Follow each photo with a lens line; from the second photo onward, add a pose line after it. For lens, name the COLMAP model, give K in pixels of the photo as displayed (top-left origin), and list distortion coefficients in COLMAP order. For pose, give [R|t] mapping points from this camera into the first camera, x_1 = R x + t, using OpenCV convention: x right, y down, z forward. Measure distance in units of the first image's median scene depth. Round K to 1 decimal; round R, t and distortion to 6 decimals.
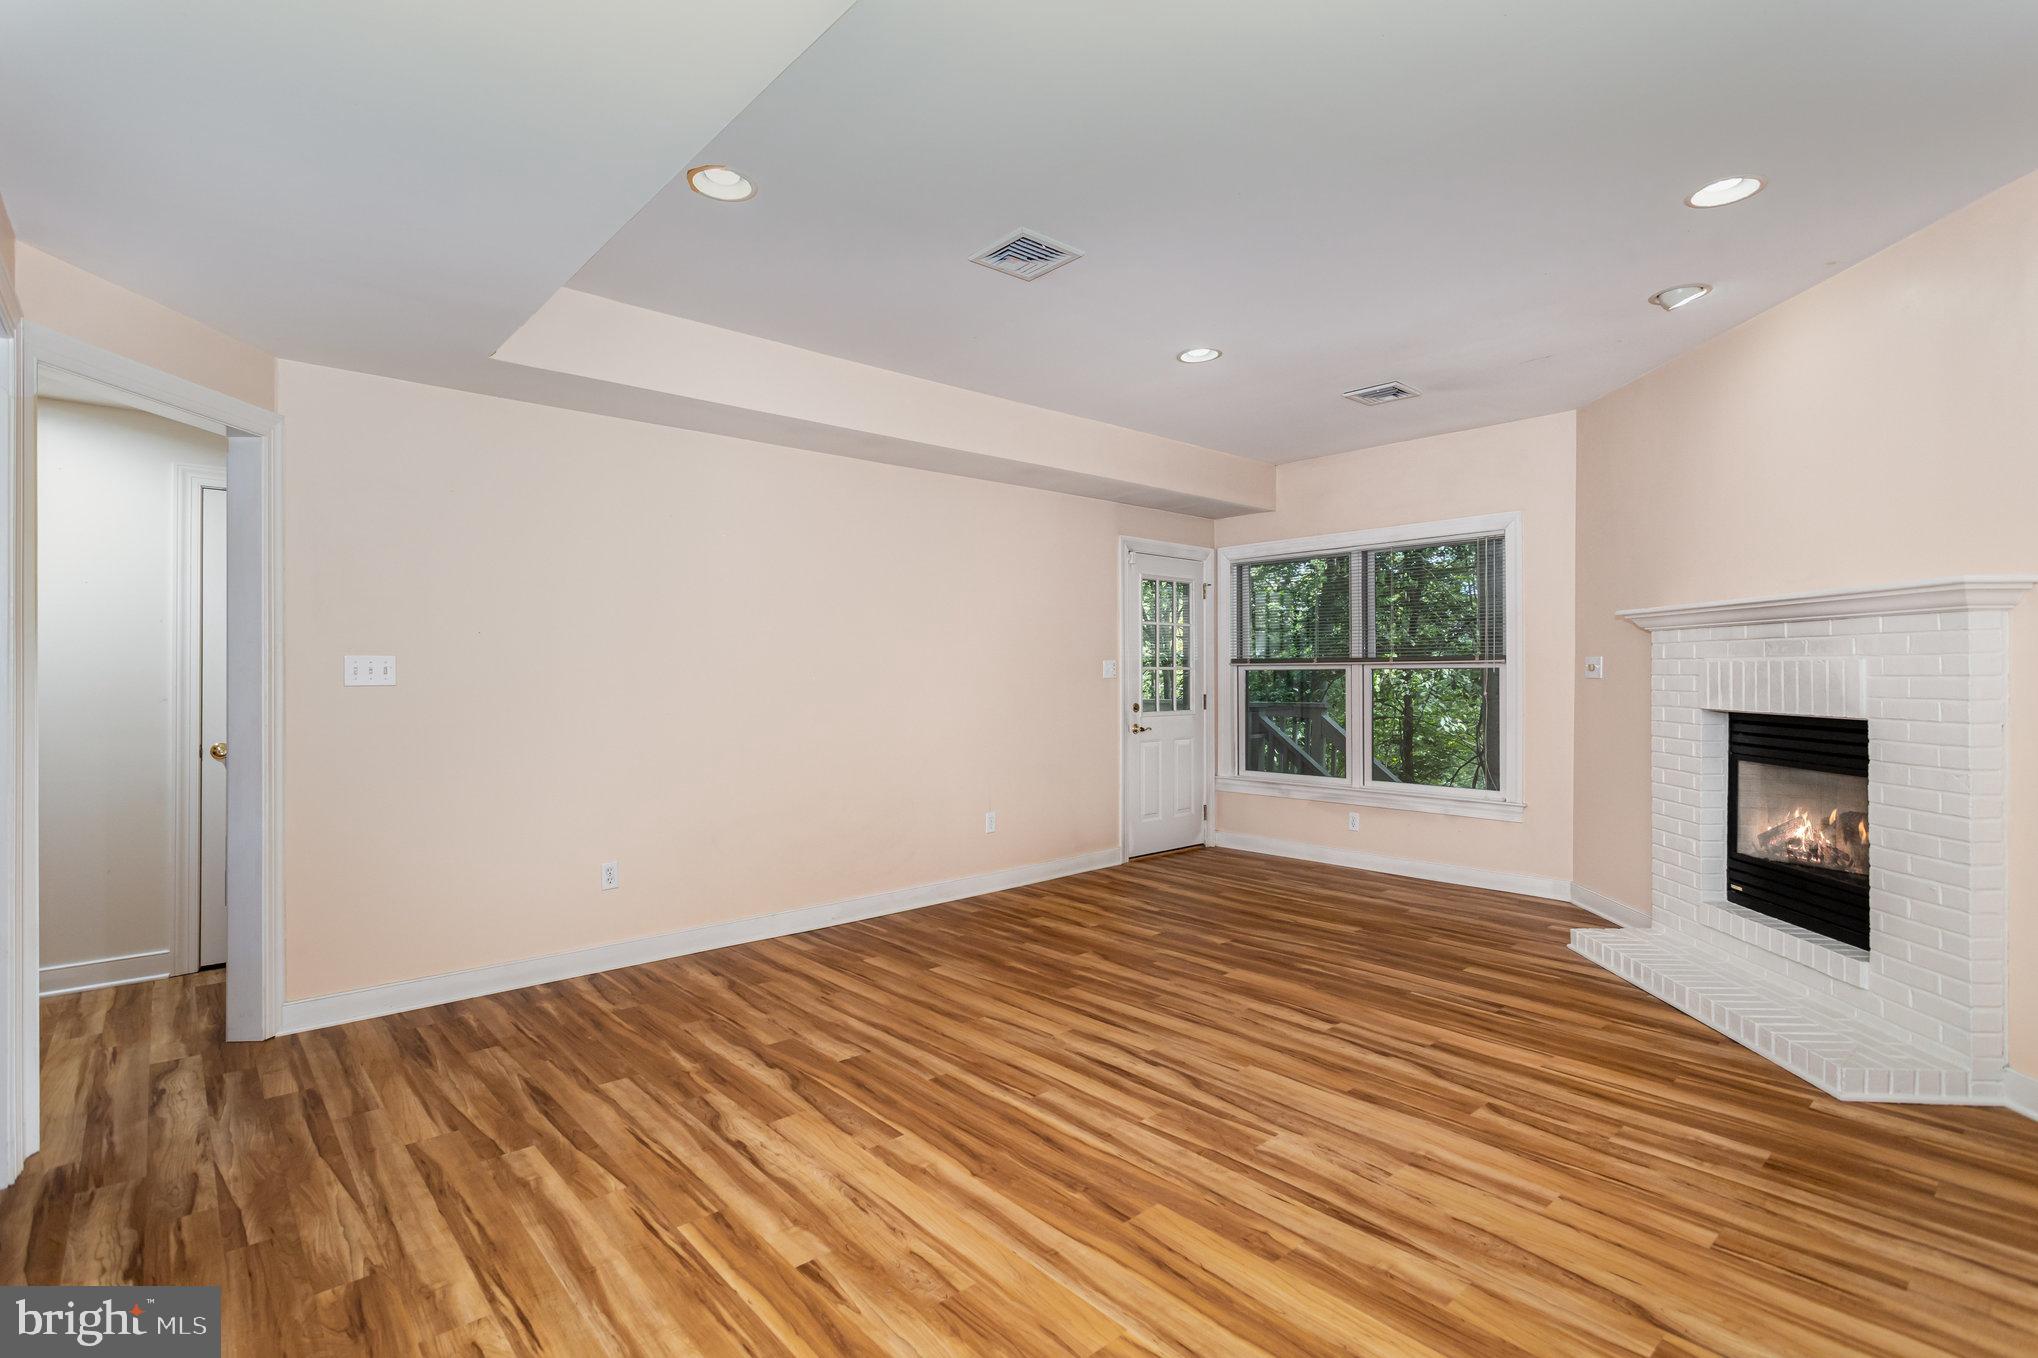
lens RADIAL K [[963.7, 0, 1016.2], [0, 963.7, 688.5], [0, 0, 1]] dist [0.002295, 0.002061]
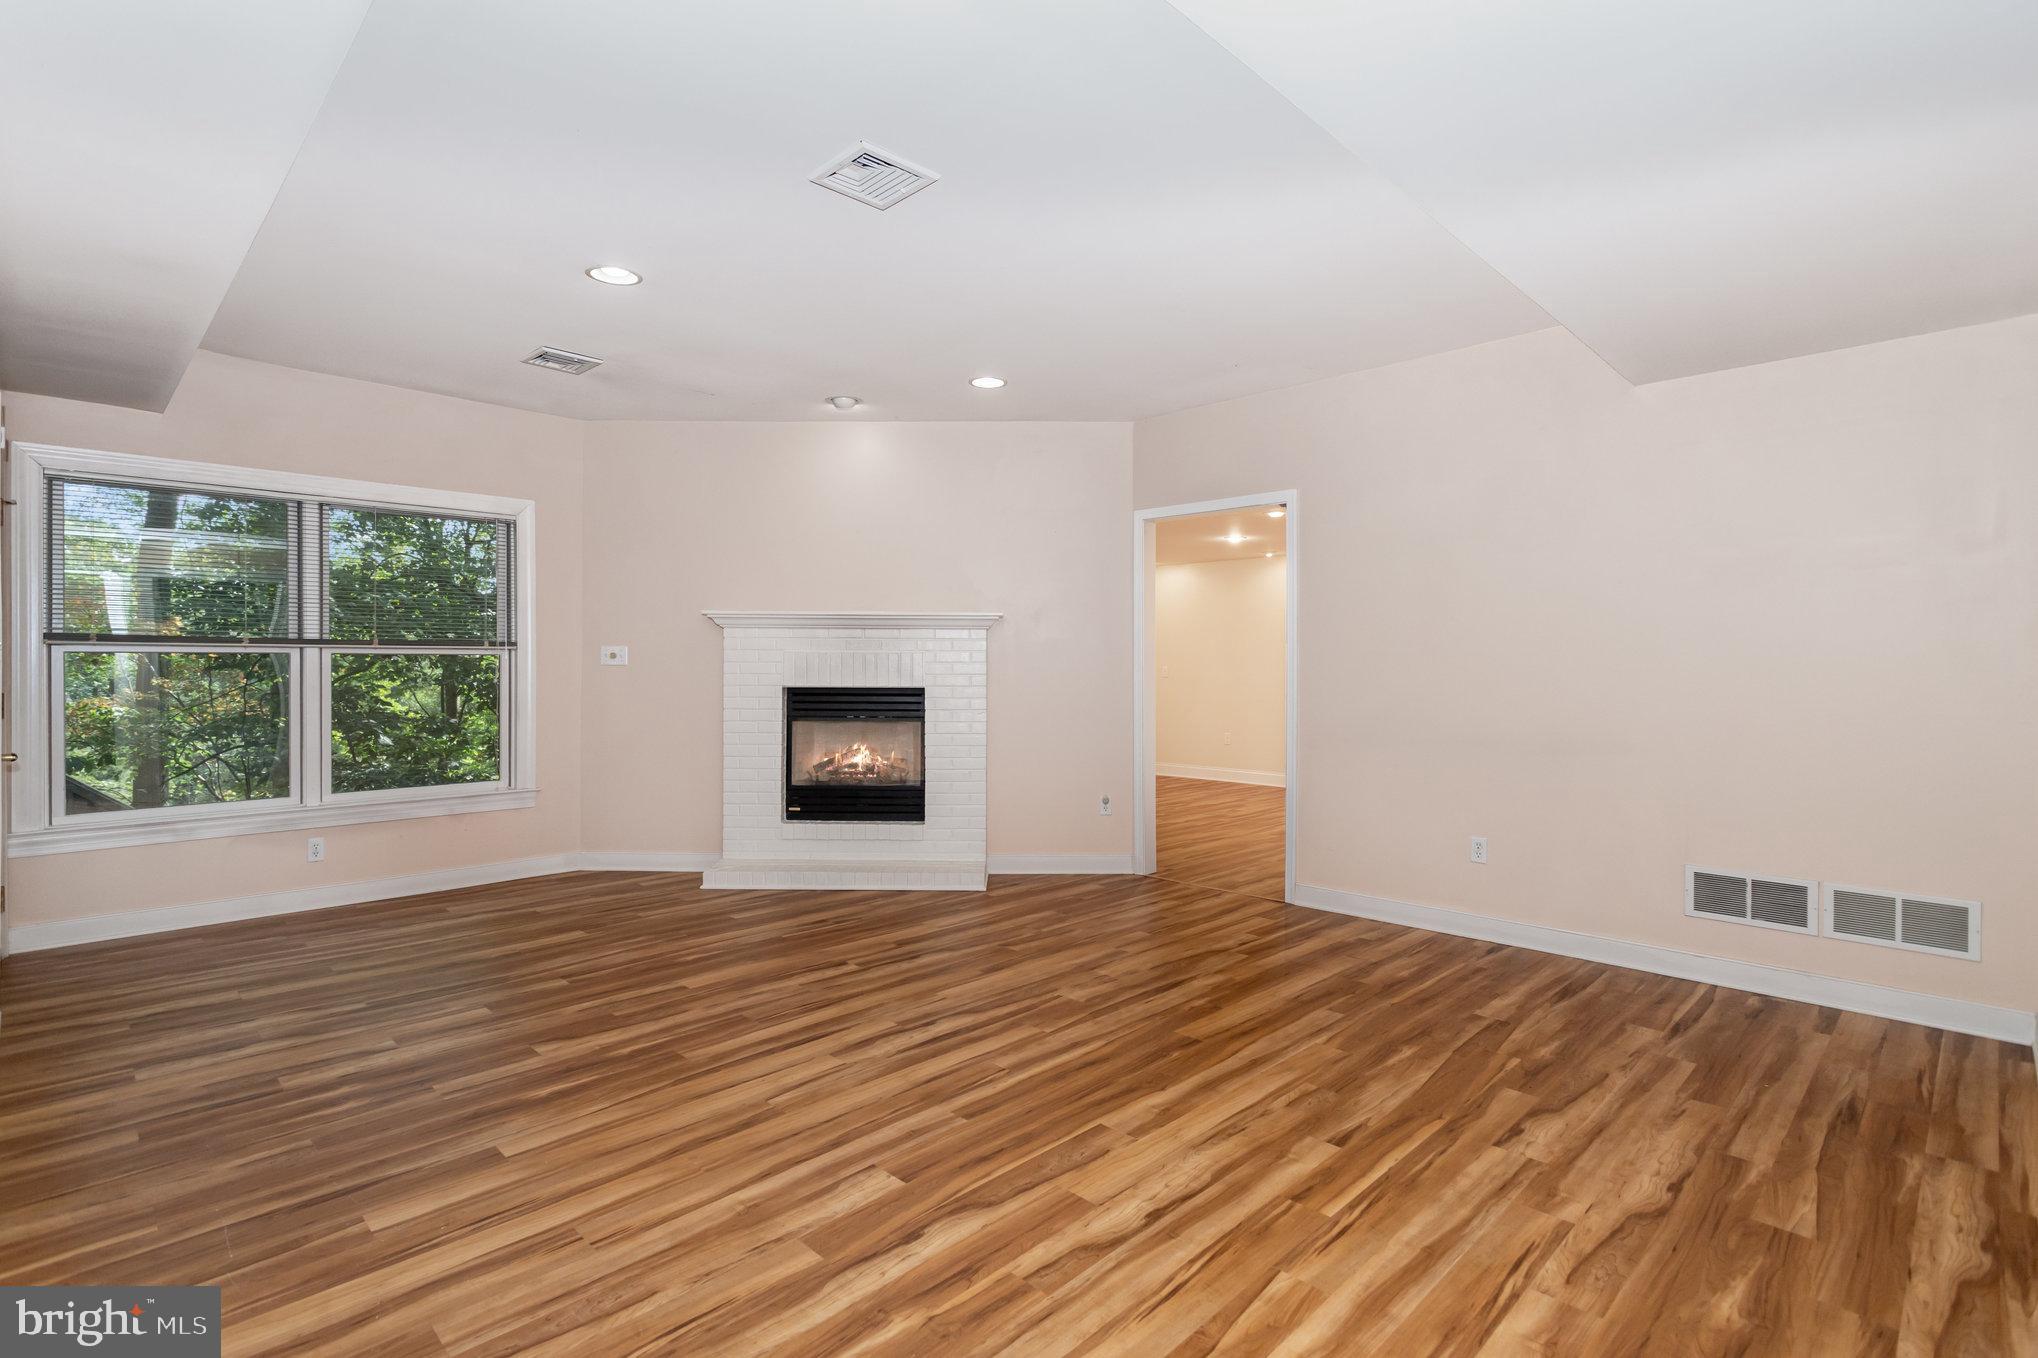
lens RADIAL K [[963.7, 0, 1014.4], [0, 963.7, 678.5], [0, 0, 1]] dist [0.002295, 0.002061]
pose [[-0.054486, -0.008793, 0.998476, -0.884053], [0.014542, 0.999848, 0.009598, 0.002003], [-0.998409, 0.015043, -0.054350, 0.927220]]
